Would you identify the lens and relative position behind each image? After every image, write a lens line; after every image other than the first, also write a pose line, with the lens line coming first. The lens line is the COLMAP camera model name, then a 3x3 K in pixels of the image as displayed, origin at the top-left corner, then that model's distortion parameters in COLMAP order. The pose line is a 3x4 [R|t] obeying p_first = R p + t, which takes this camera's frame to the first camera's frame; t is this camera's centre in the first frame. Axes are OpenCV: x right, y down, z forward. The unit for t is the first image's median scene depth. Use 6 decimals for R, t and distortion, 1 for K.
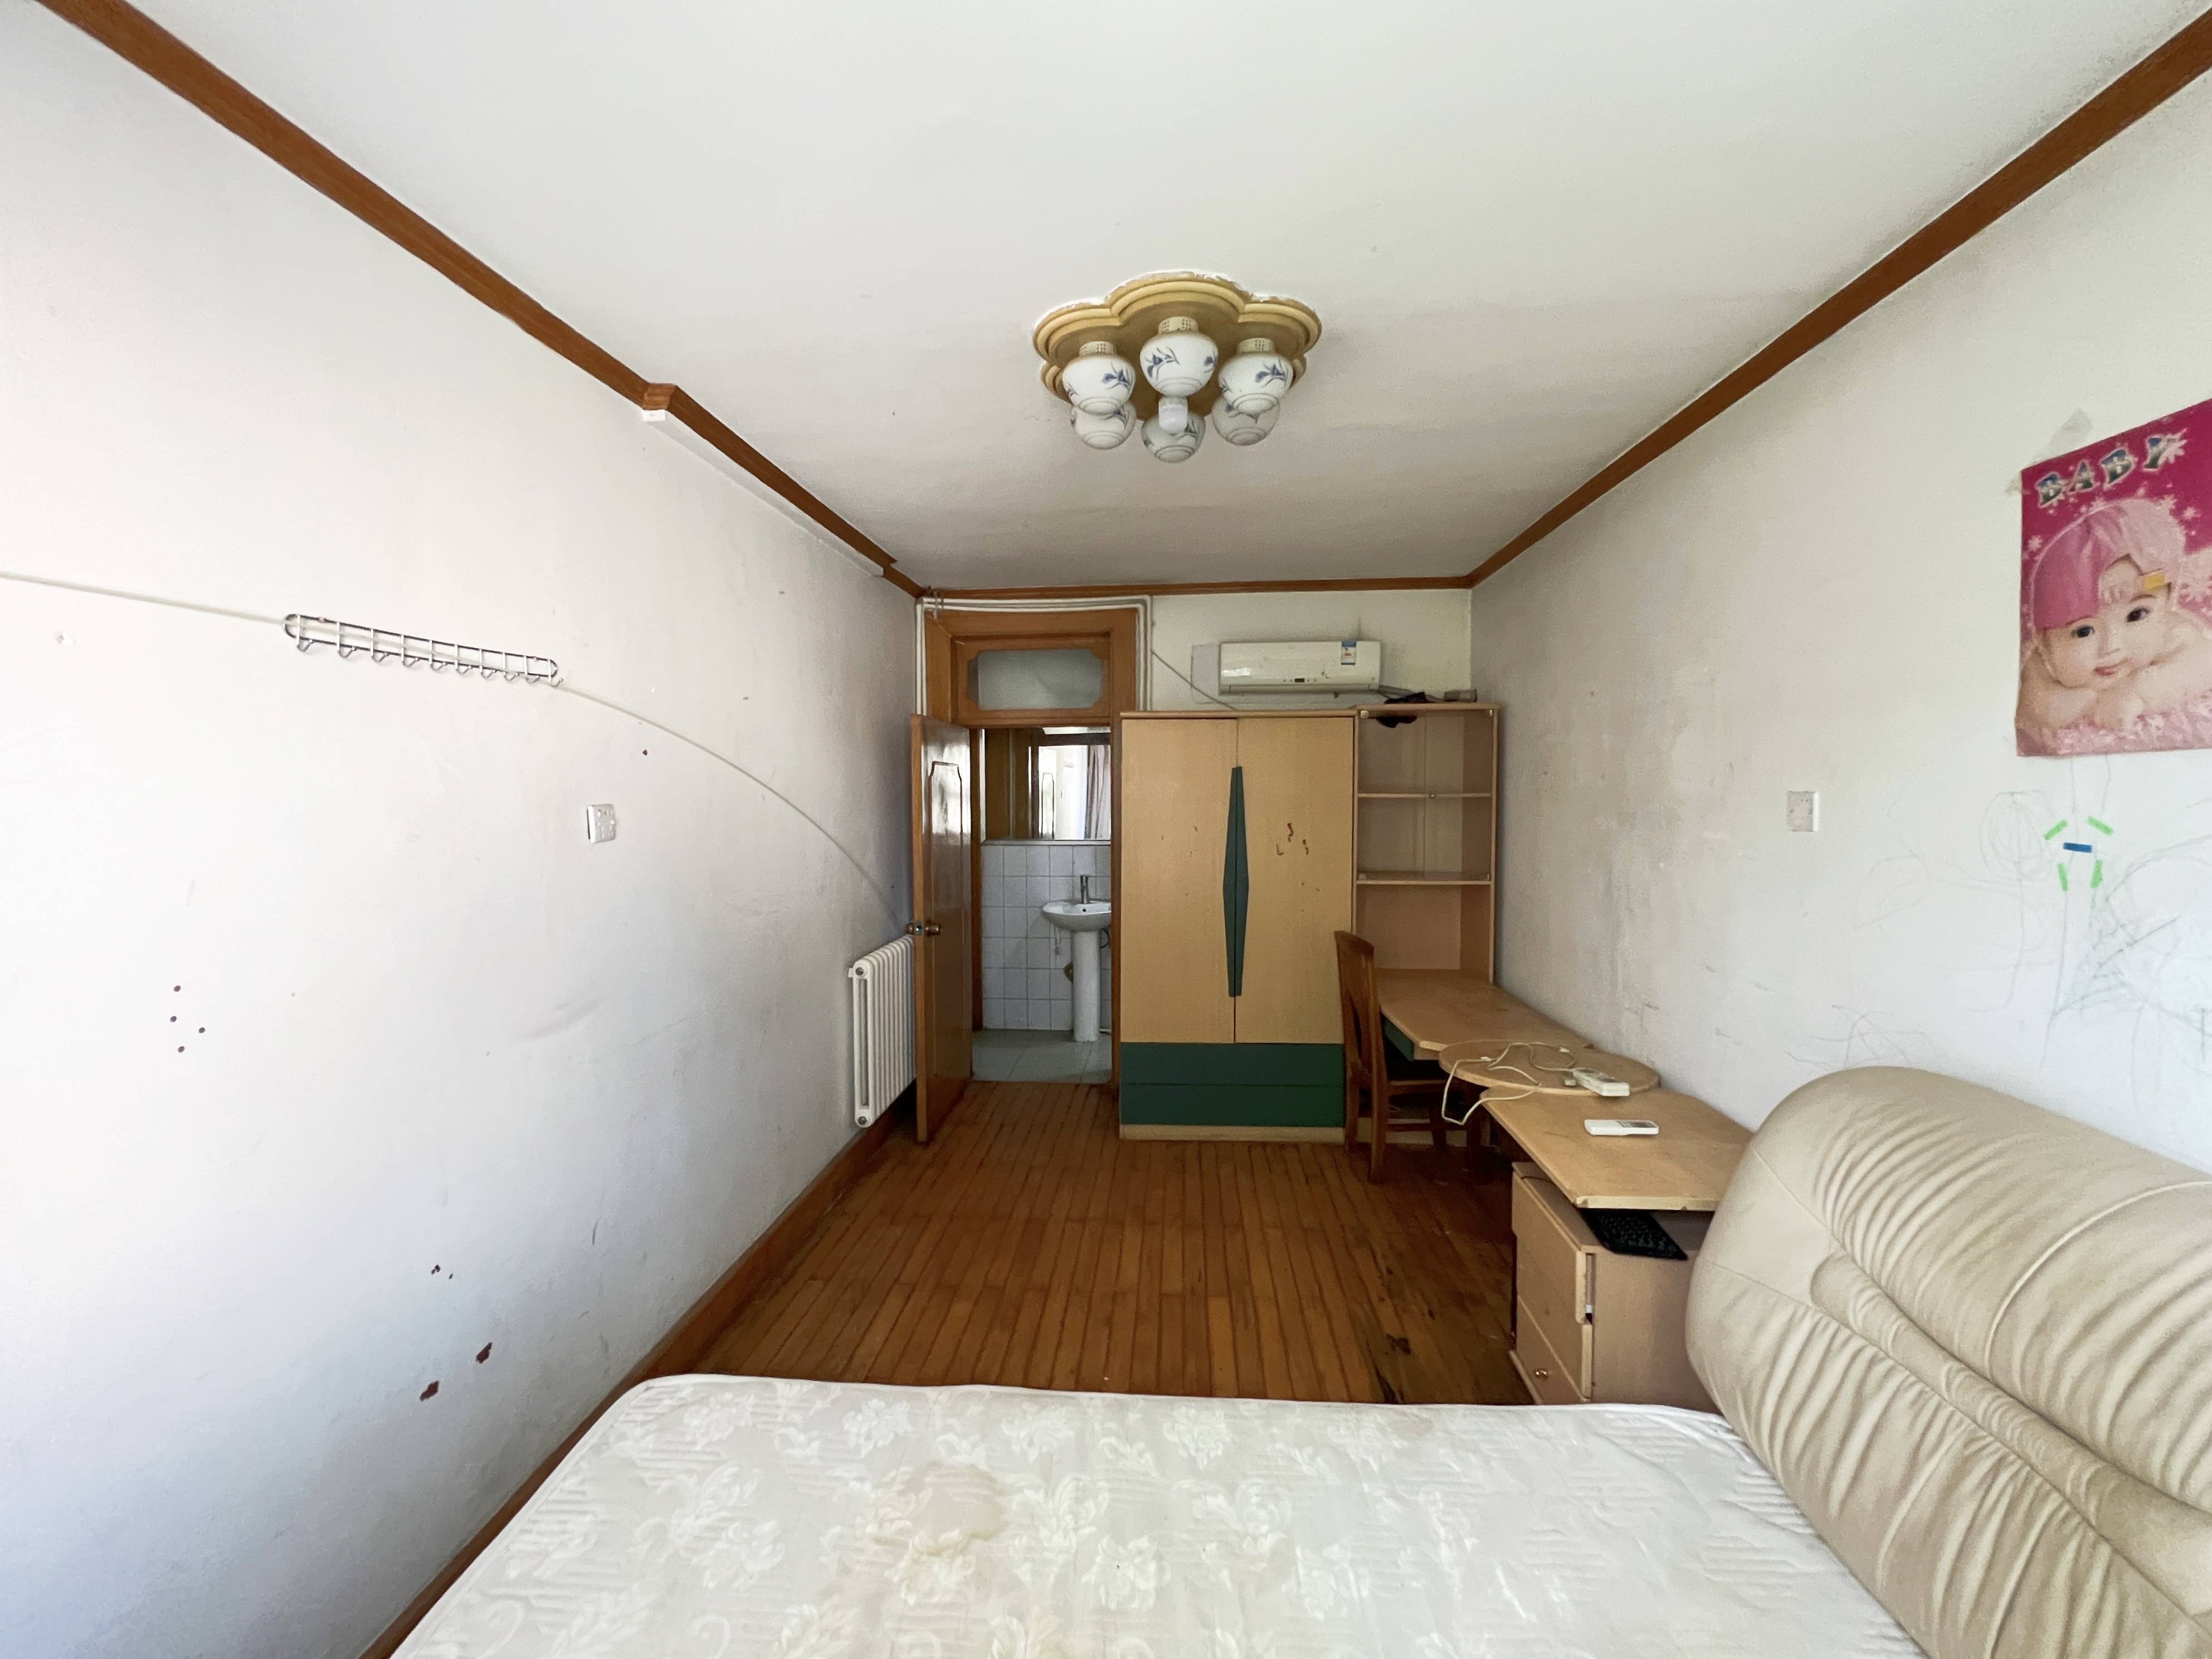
lens RADIAL K [[896.6, 0, 1108.2], [0, 896.6, 823.5], [0, 0, 1]] dist [0.000059, -0.000132]
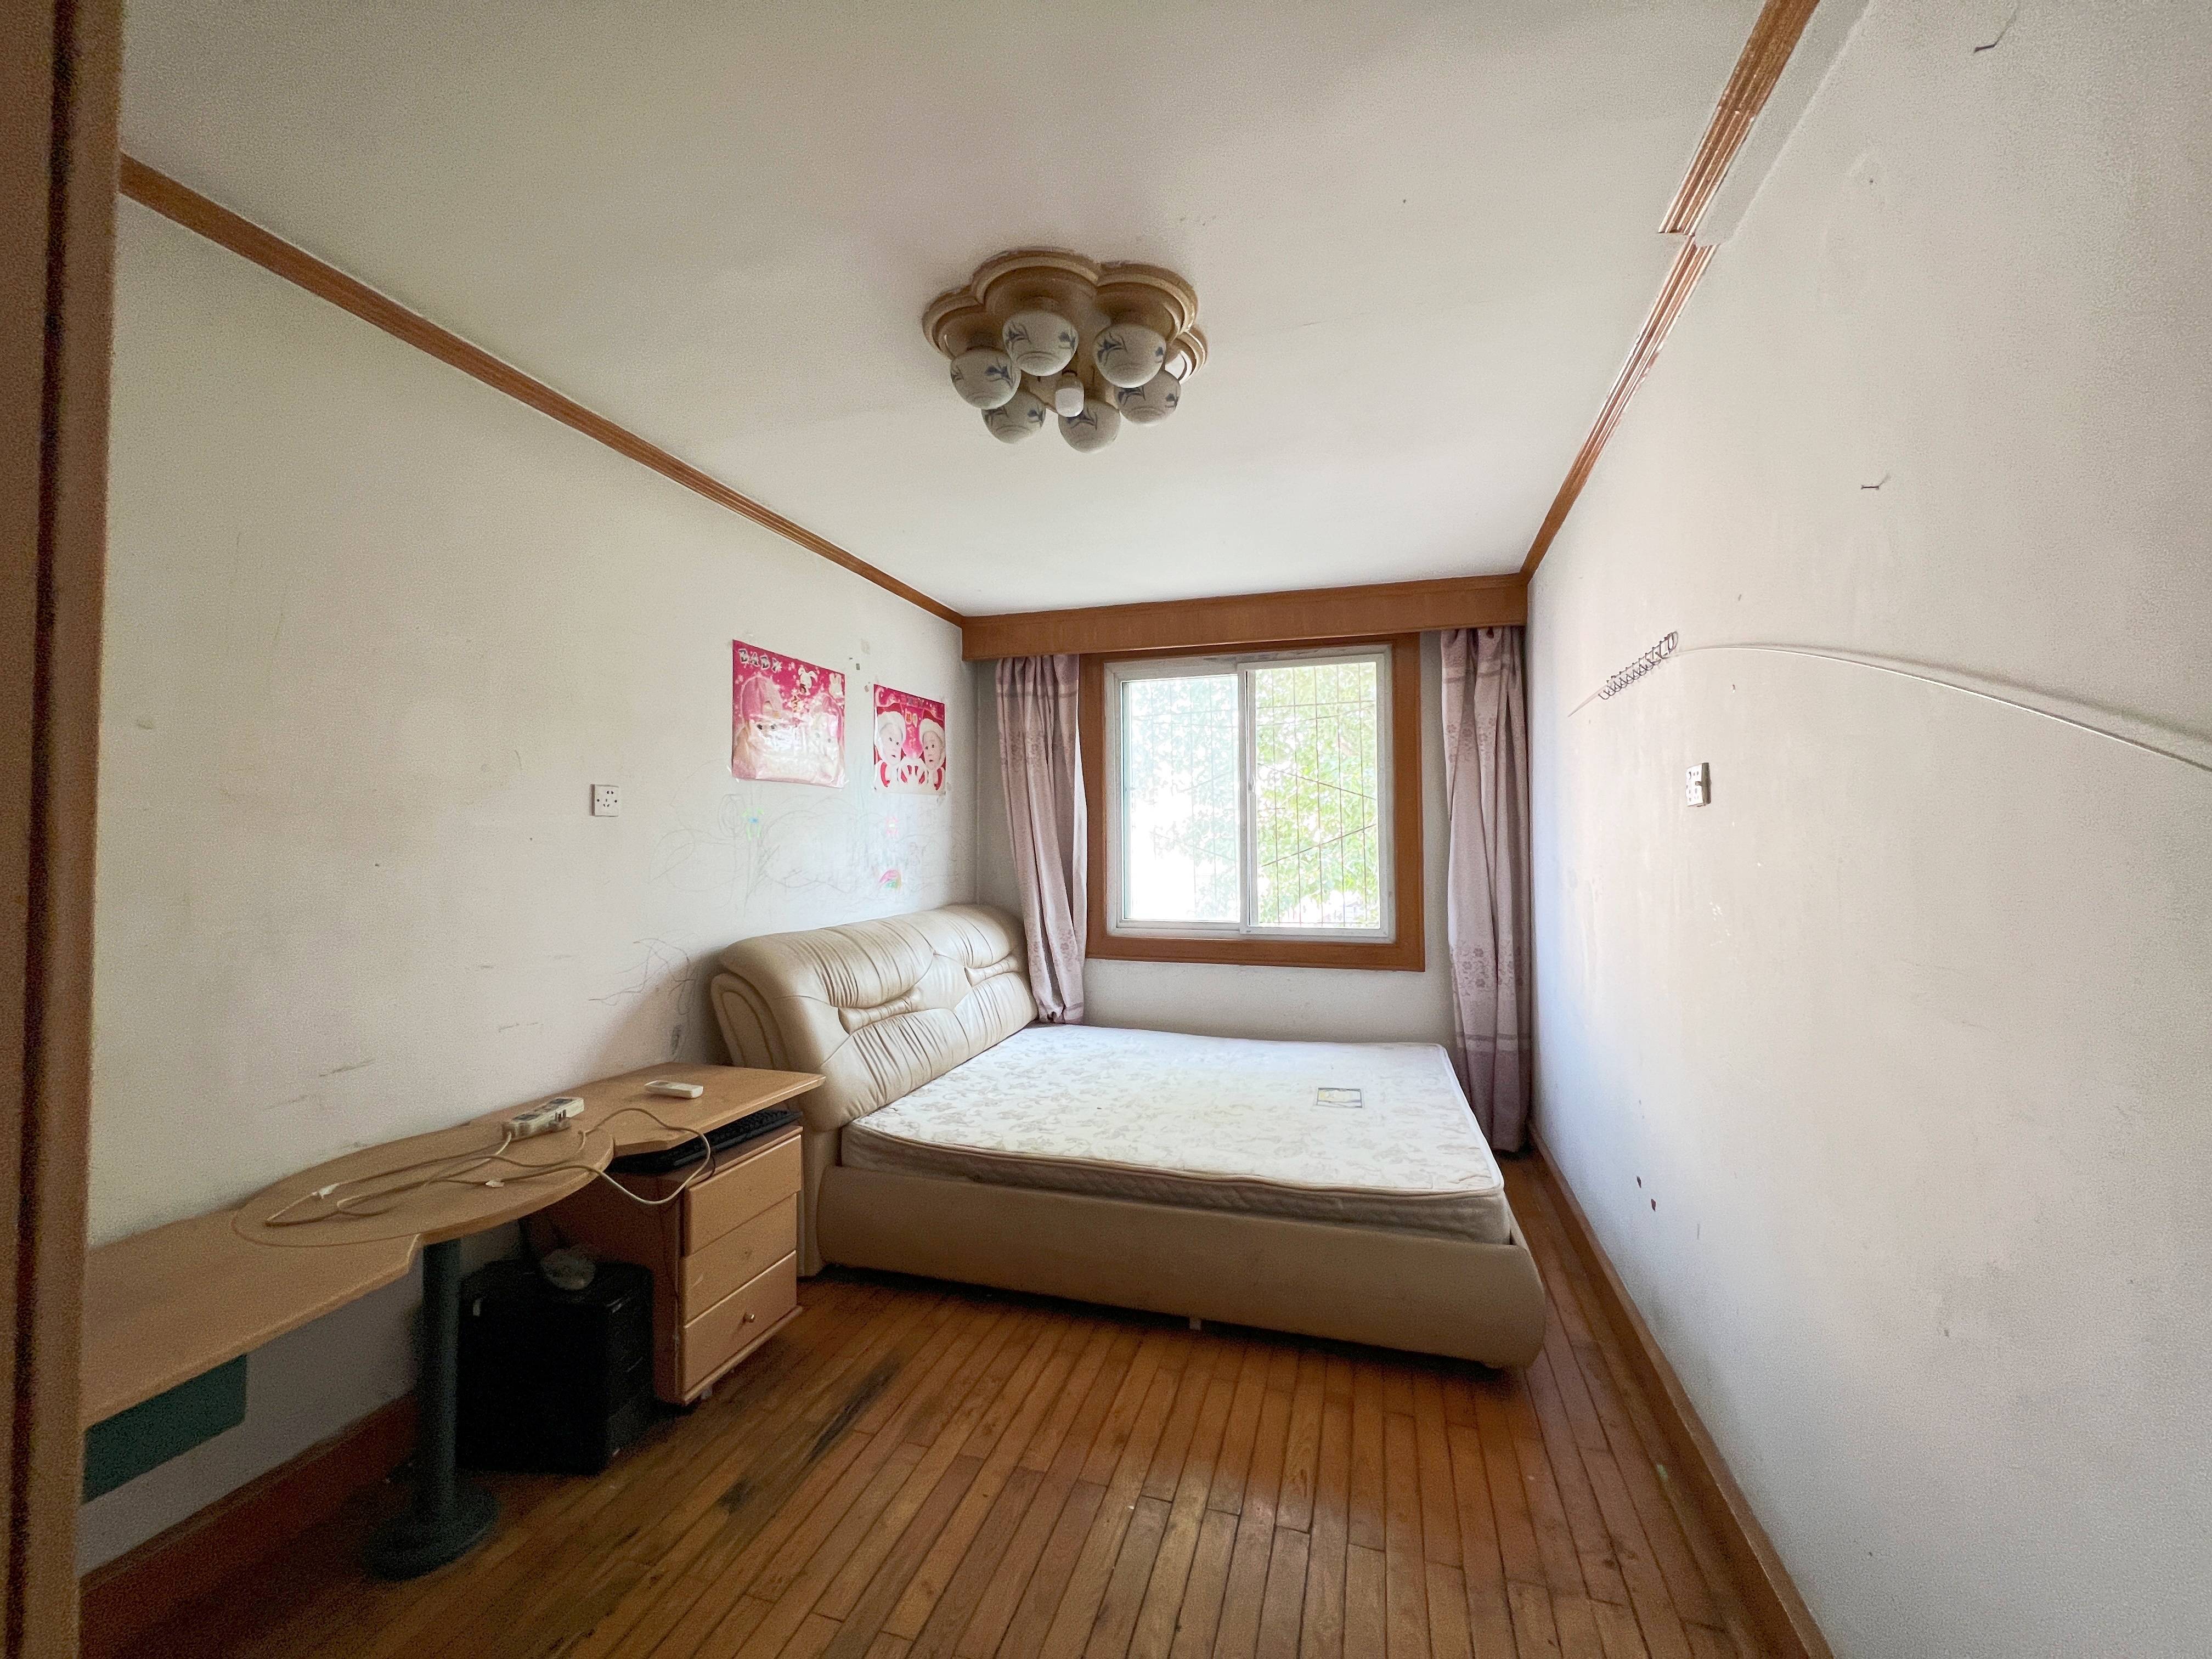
lens RADIAL K [[896.6, 0, 1106.5], [0, 896.6, 823.5], [0, 0, 1]] dist [0.000059, -0.000132]
pose [[-0.979174, 0.008270, 0.202855, -0.252971], [0.011805, 0.999799, 0.016222, 0.008371], [-0.202680, 0.018279, -0.979074, 3.037053]]
